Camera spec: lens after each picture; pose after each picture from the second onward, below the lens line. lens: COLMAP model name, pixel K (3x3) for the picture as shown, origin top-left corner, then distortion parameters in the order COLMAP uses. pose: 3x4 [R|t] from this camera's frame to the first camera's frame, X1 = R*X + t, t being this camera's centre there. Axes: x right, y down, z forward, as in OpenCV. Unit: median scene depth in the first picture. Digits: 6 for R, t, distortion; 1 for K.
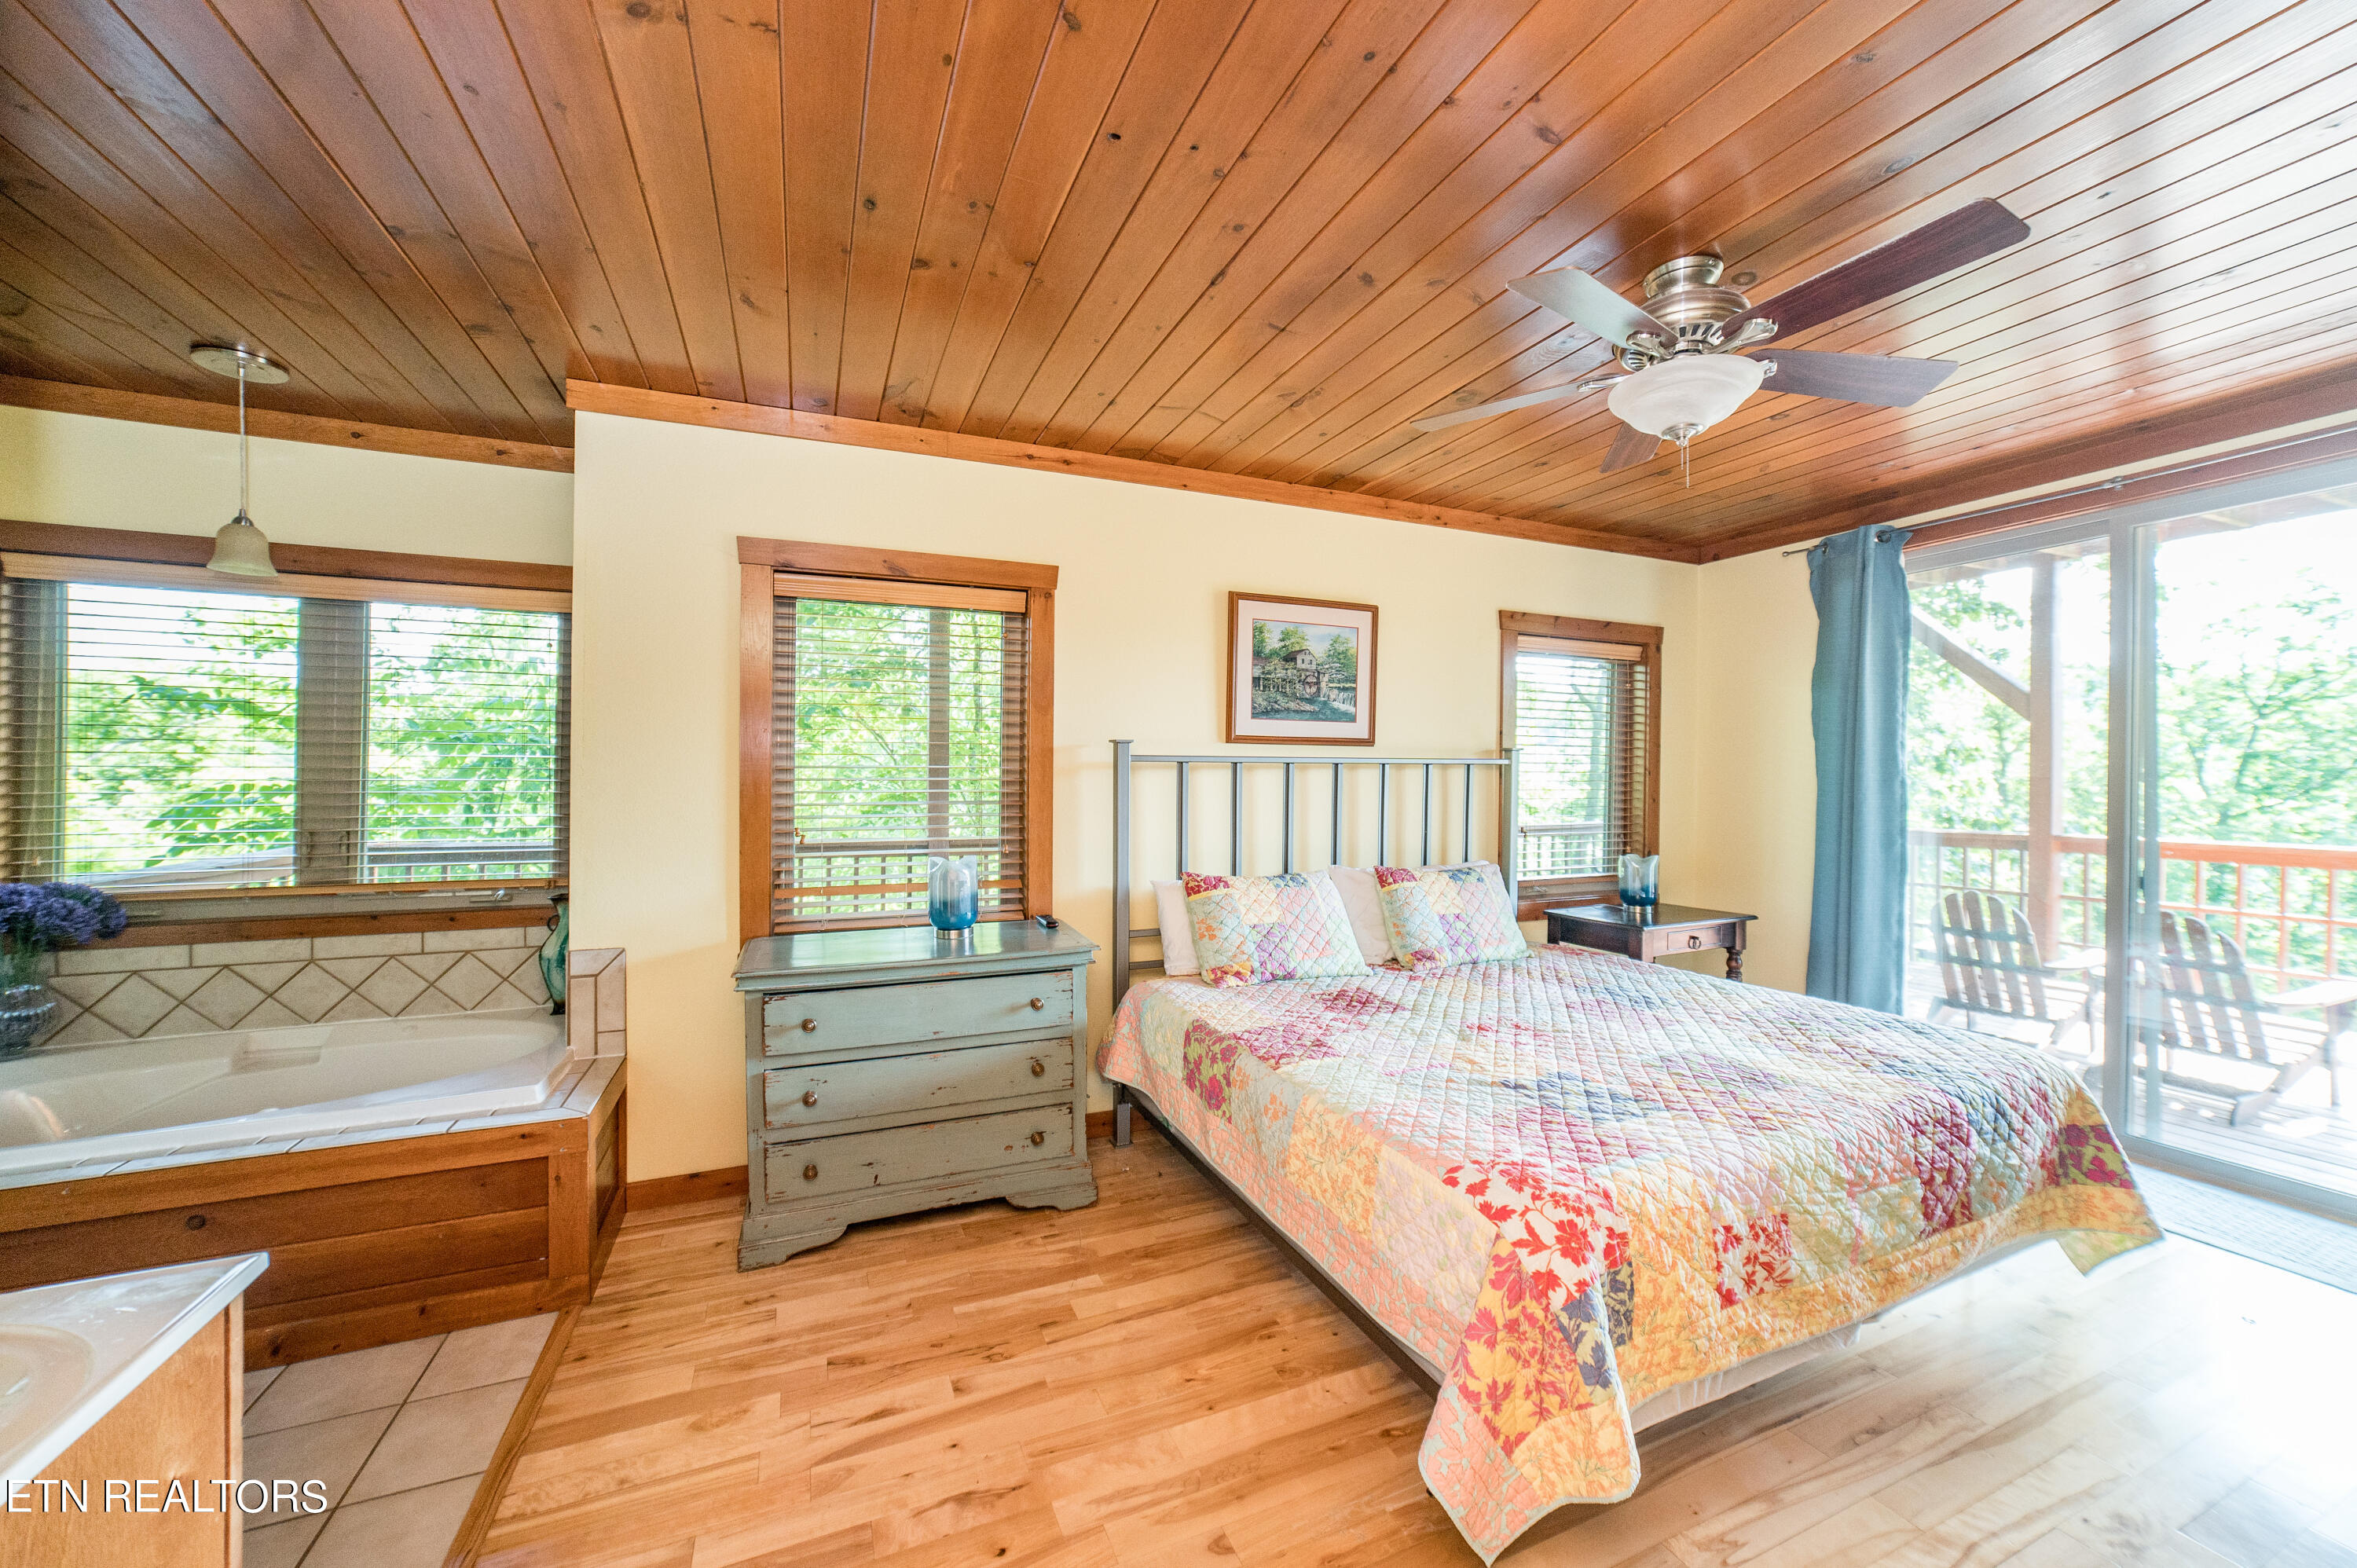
lens RADIAL K [[890.6, 0, 1186.3], [0, 890.6, 784.8], [0, 0, 1]] dist [-0.020527, 0.008550]
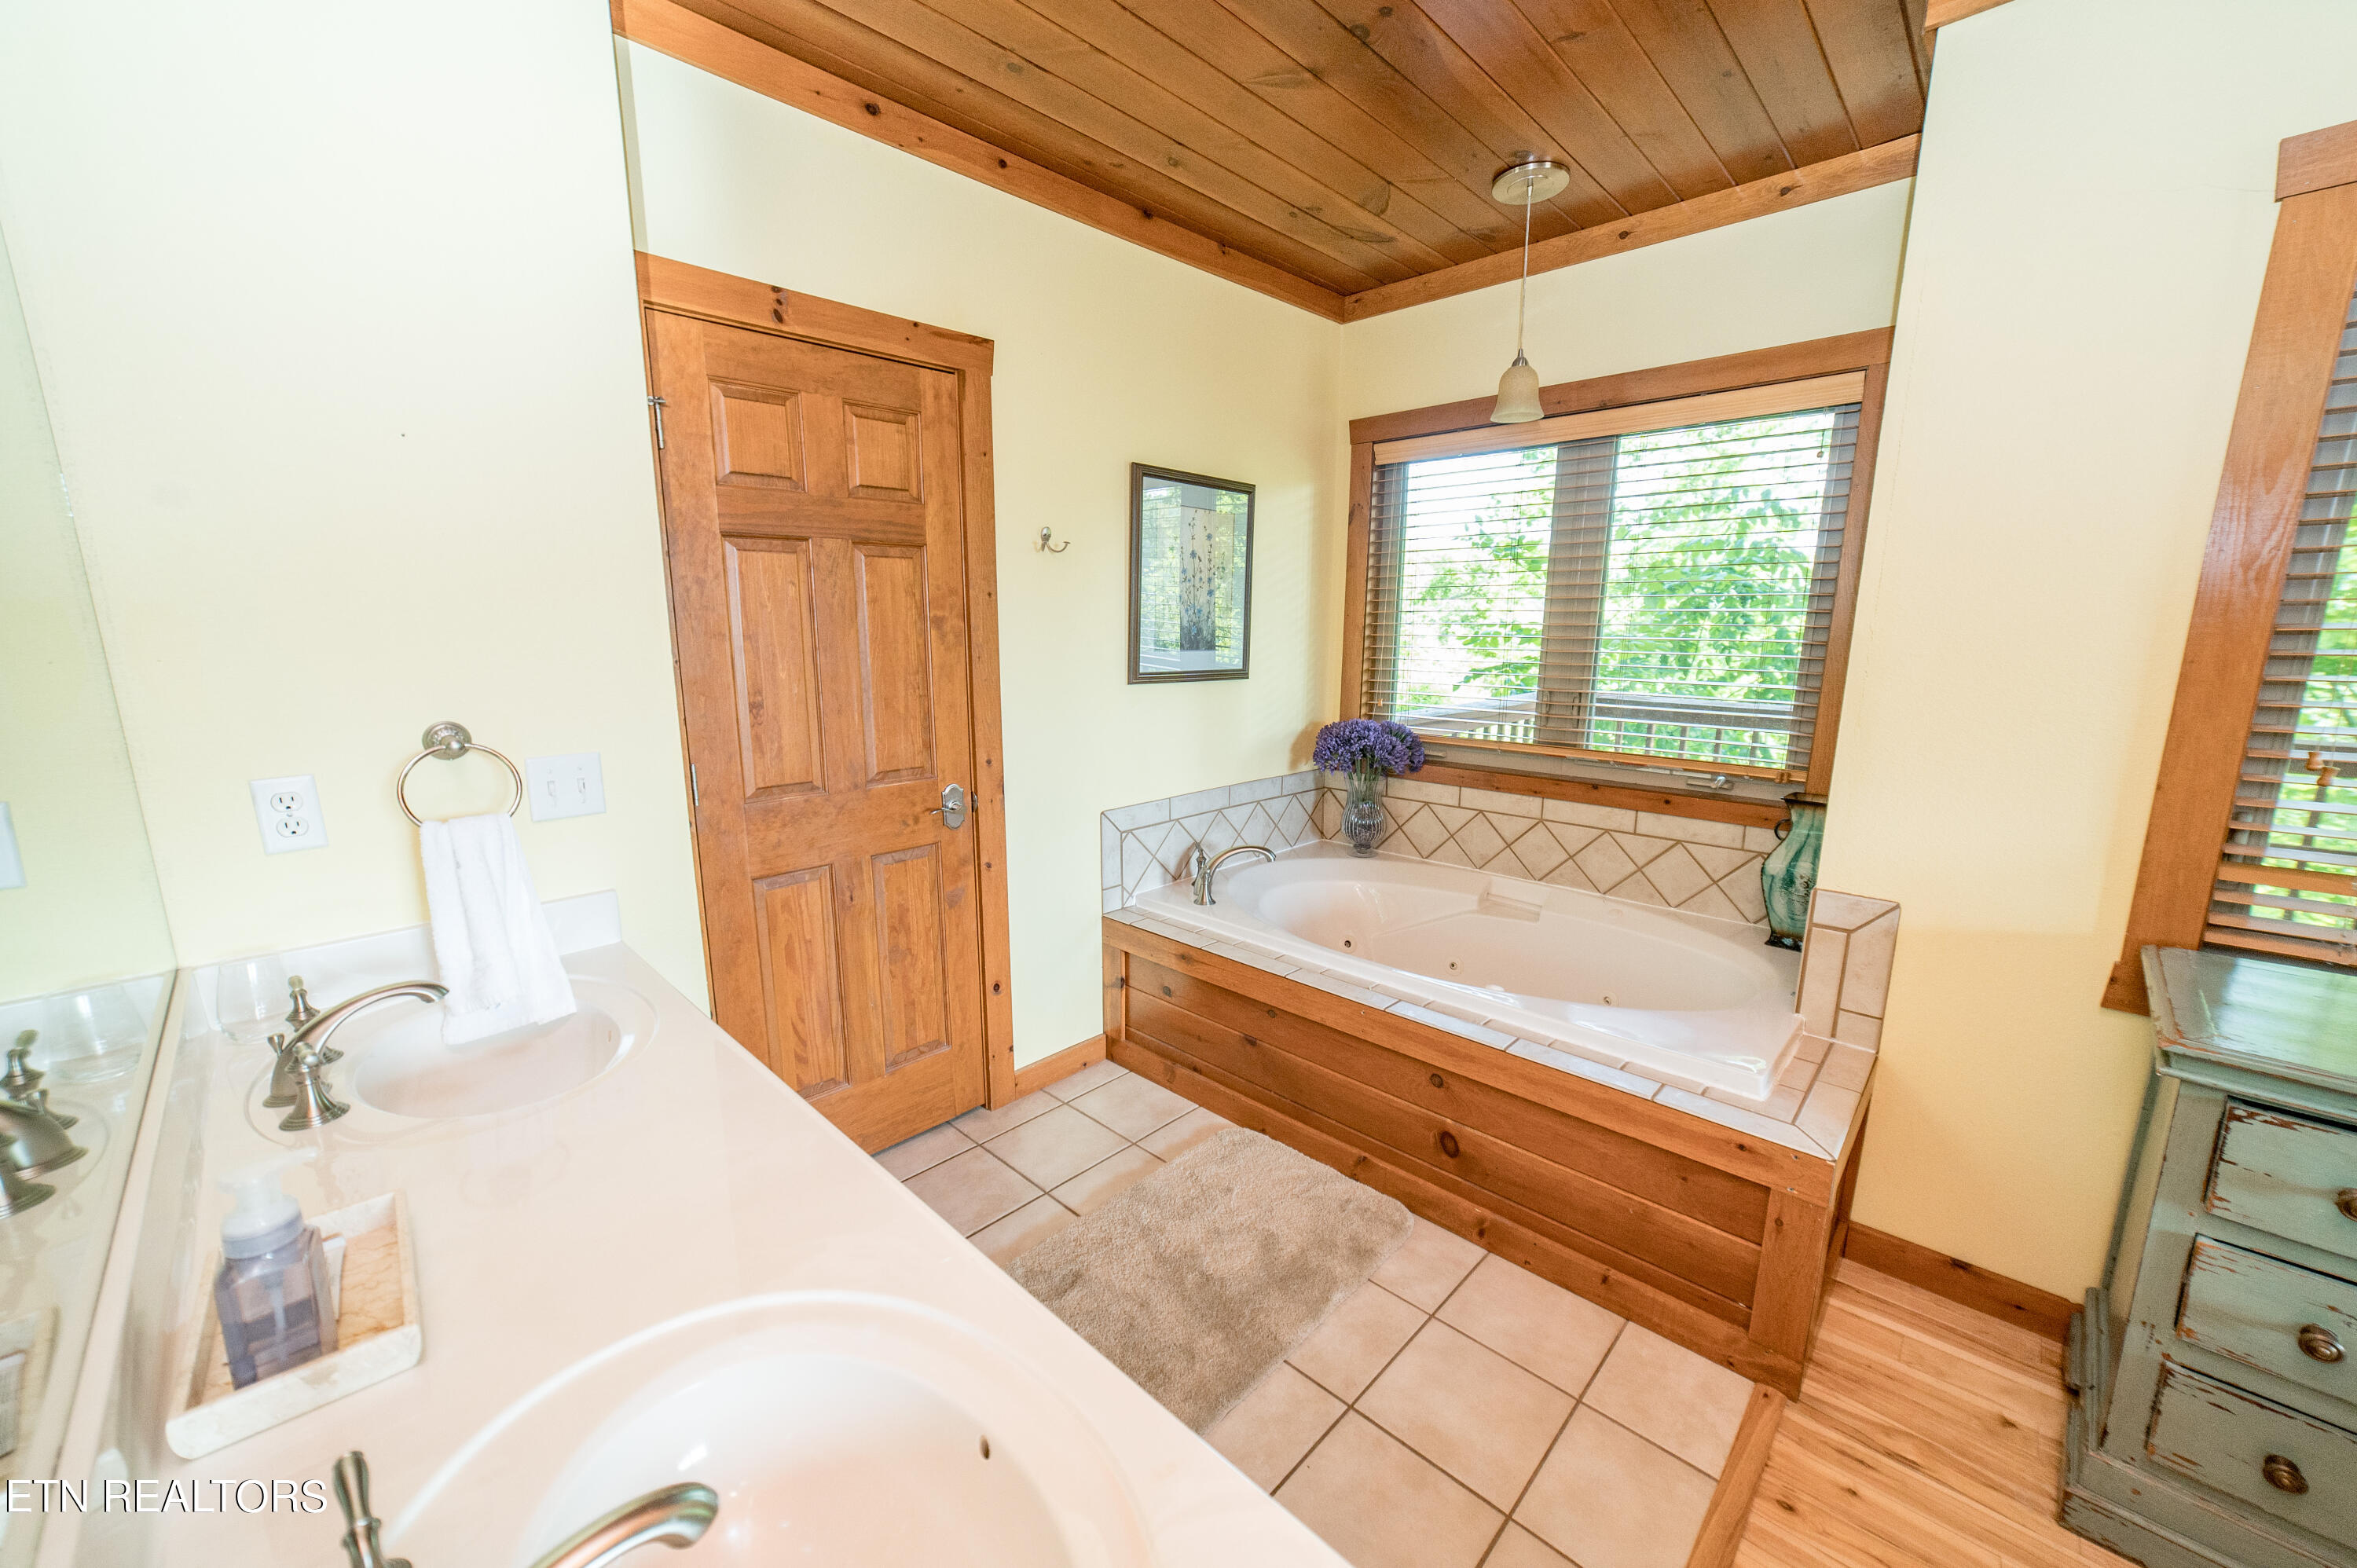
lens RADIAL K [[890.6, 0, 1186.3], [0, 890.6, 784.8], [0, 0, 1]] dist [-0.020527, 0.008550]
pose [[0.391206, 0.165095, -0.905374, -0.258680], [-0.005902, 0.984208, 0.176920, -0.017364], [0.920284, -0.063869, 0.386002, 0.255619]]
